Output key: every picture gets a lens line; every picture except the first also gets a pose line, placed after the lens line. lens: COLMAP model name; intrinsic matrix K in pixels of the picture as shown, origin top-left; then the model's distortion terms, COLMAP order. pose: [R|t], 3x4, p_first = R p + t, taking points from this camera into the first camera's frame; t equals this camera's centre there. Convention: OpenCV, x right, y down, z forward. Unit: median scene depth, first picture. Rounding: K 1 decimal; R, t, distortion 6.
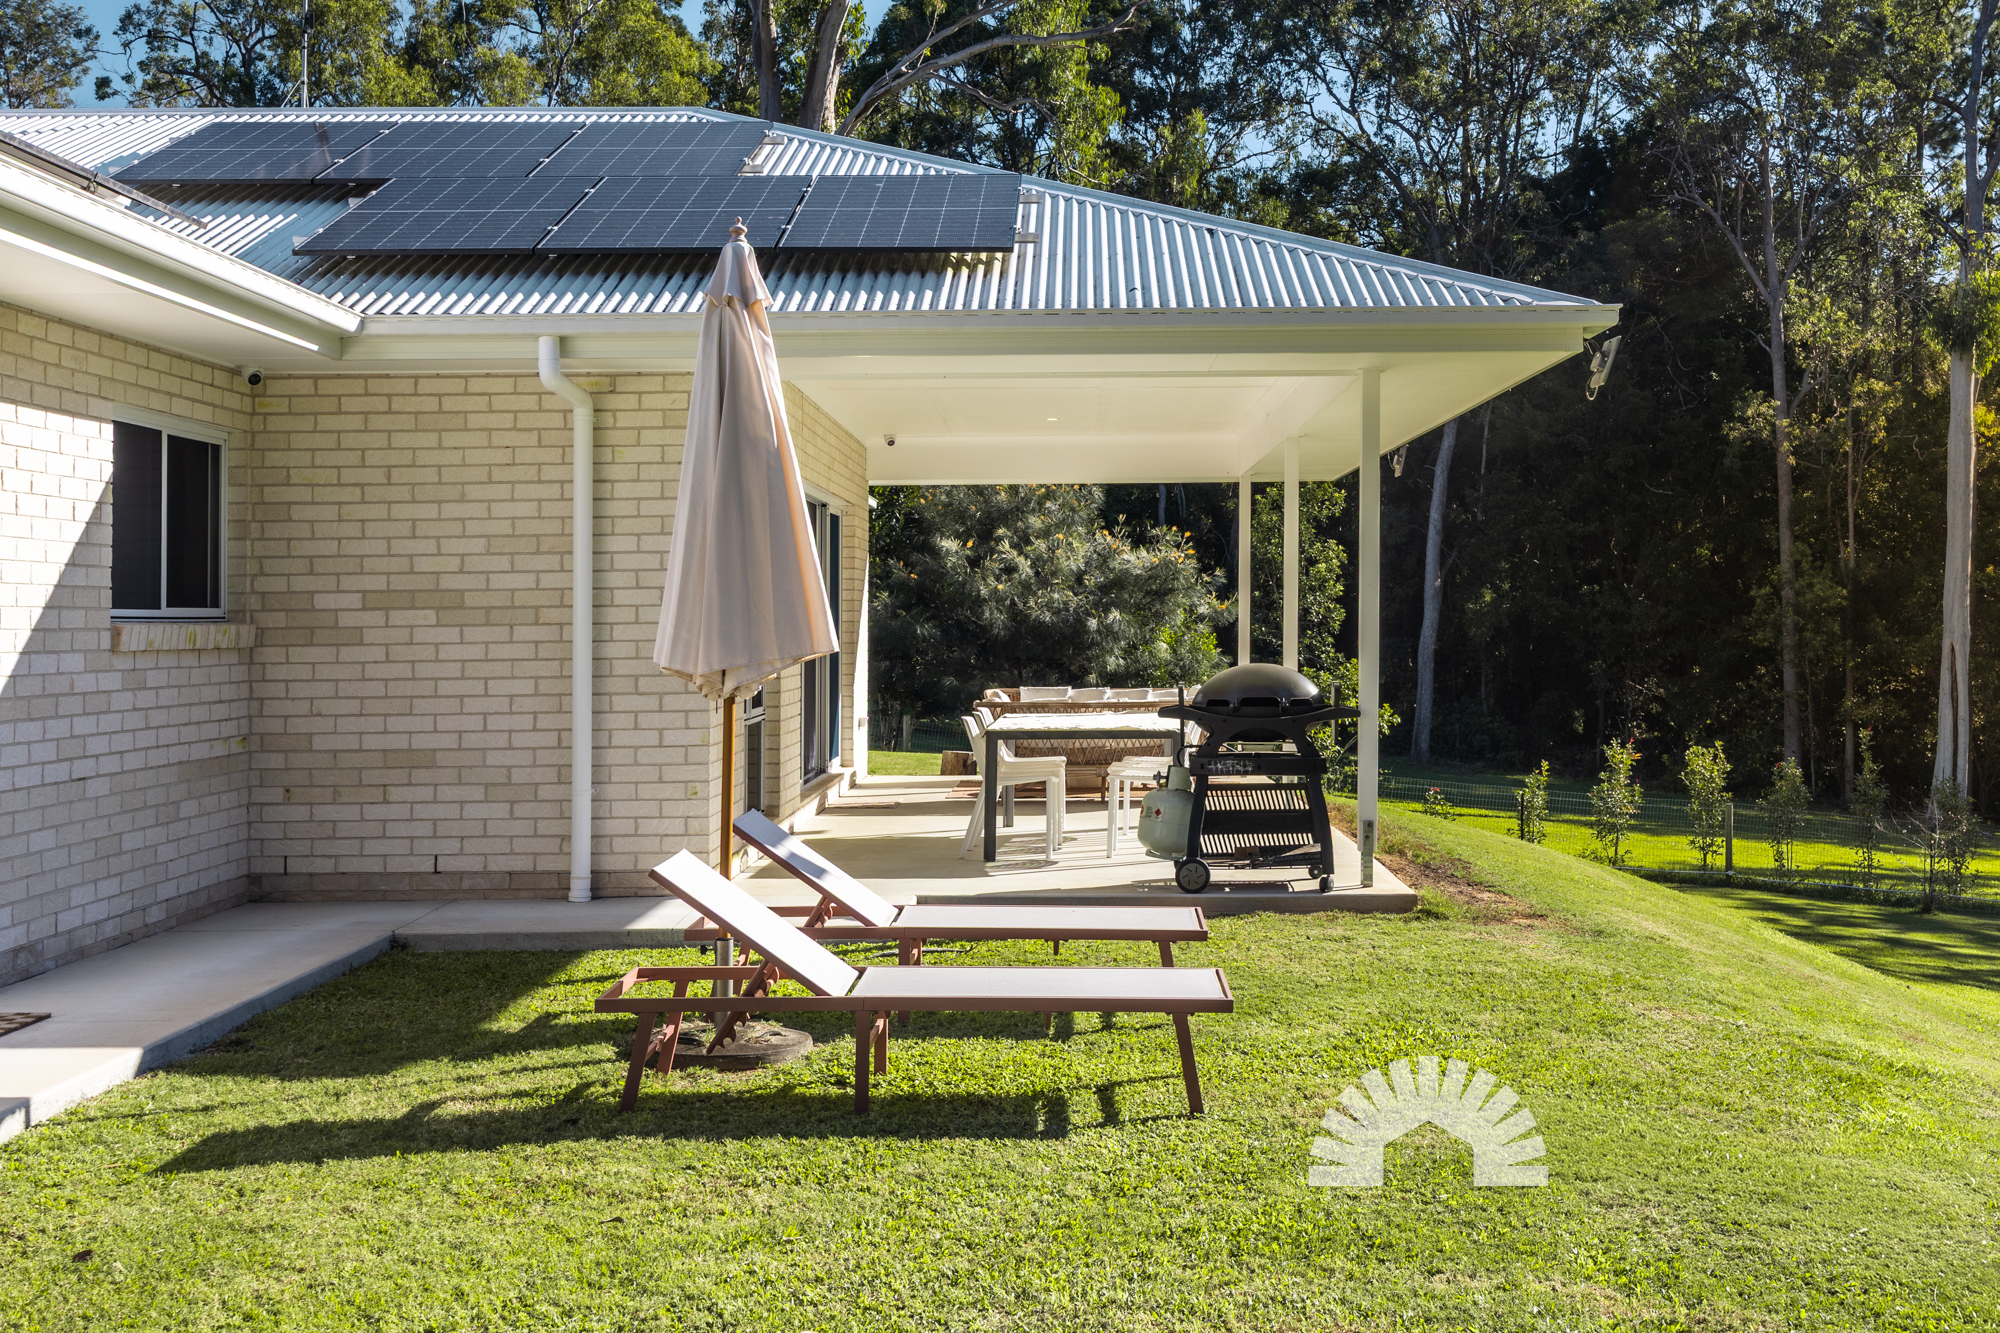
lens RADIAL K [[2190.2, 0, 1000.0], [0, 2190.2, 666.5], [0, 0, 1]] dist [-0.084922, 0.002792]
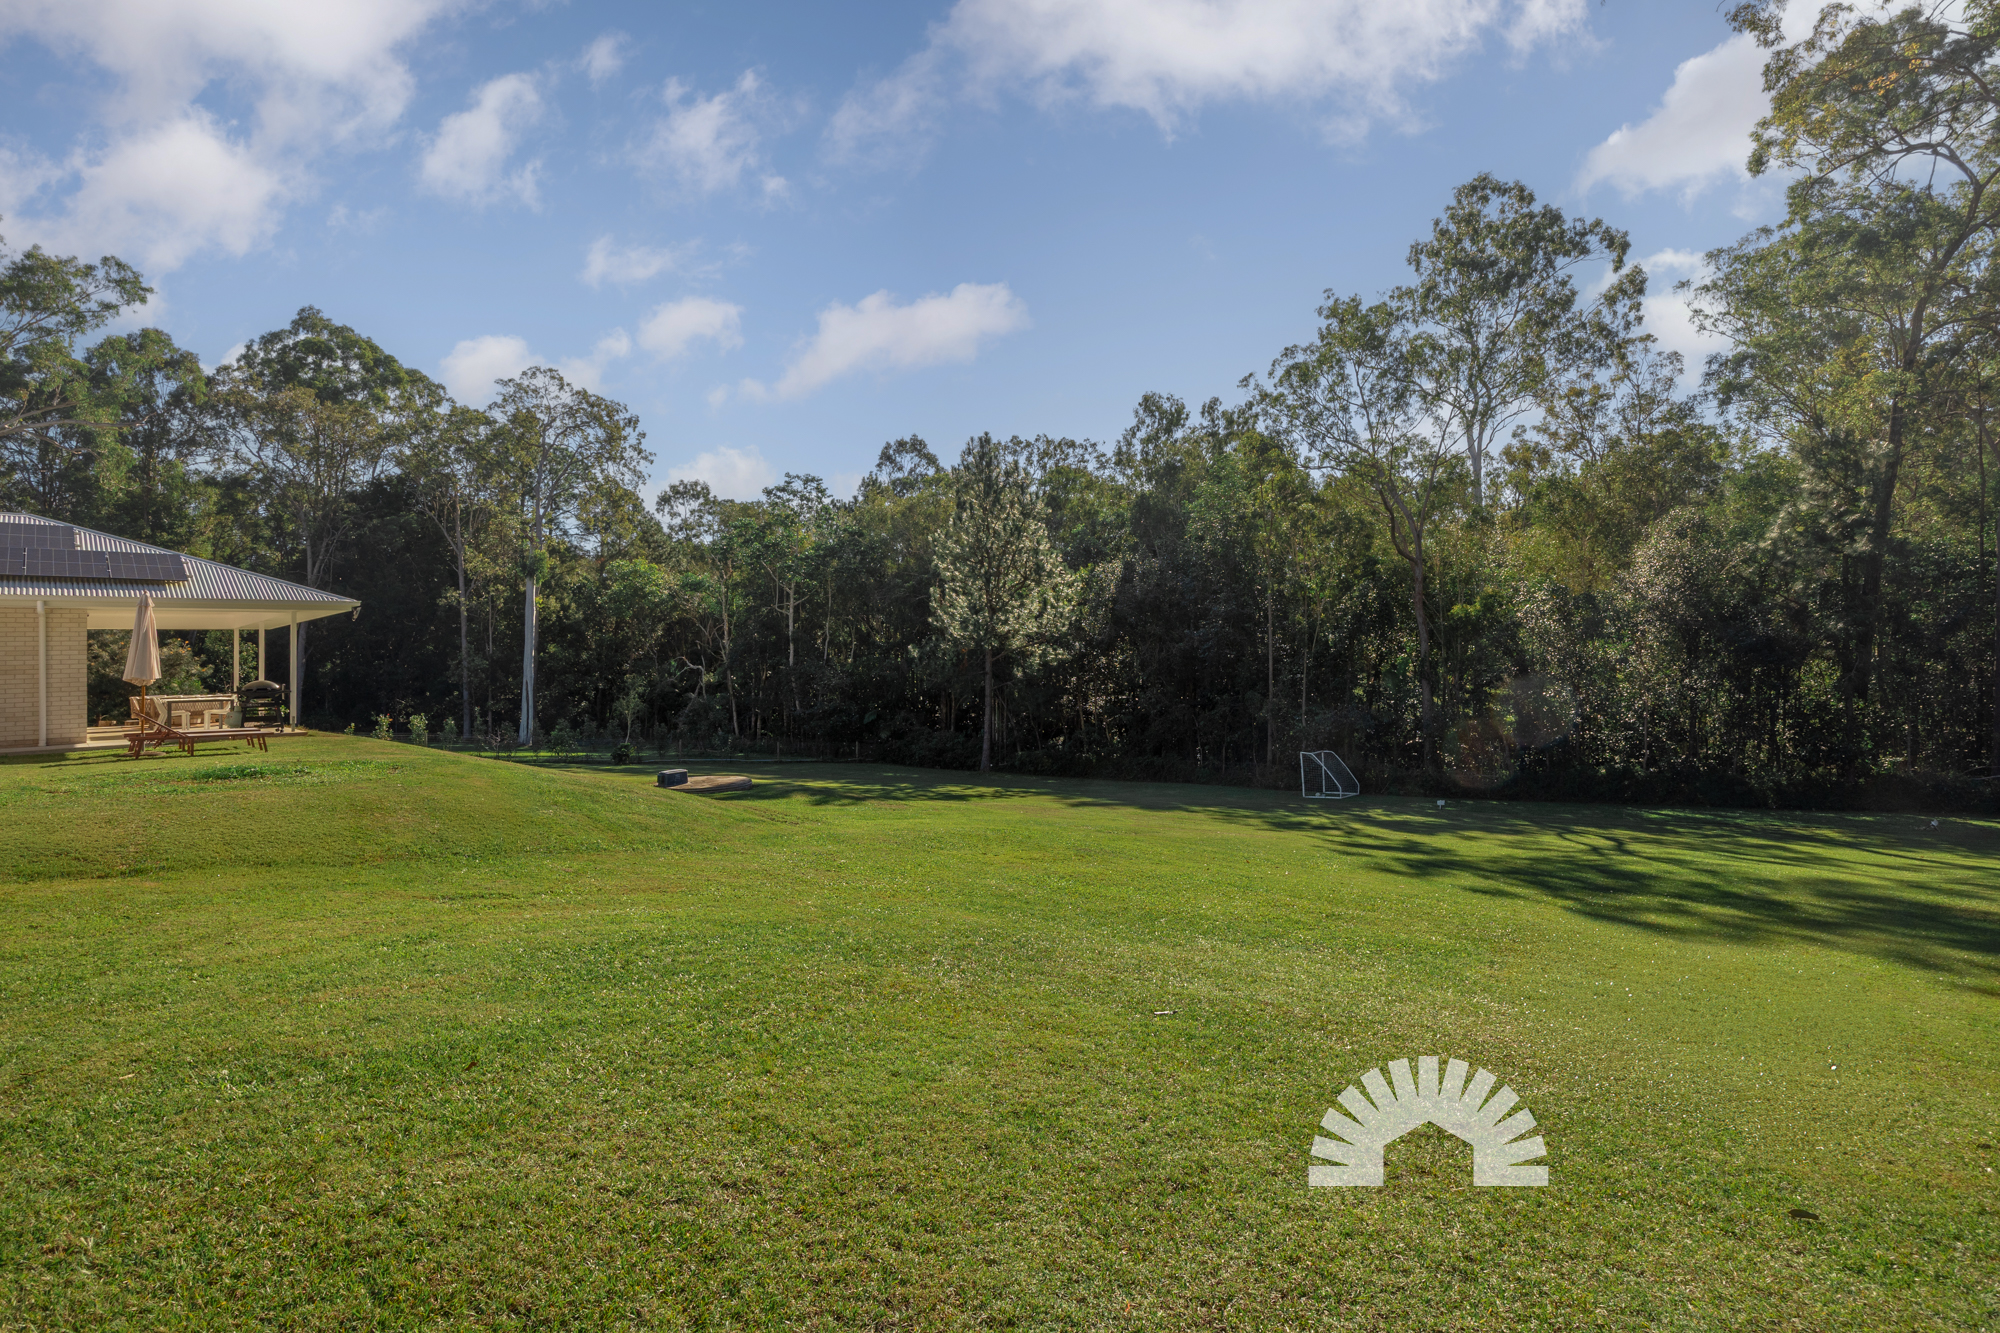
lens RADIAL K [[912.5, 0, 994.3], [0, 912.5, 645.8], [0, 0, 1]] dist [-0.000828, -0.007629]
pose [[0.659362, 0.005189, 0.751807, -0.091209], [0.033892, 0.998754, -0.036618, 0.014753], [-0.751061, 0.049625, 0.658365, -0.415794]]
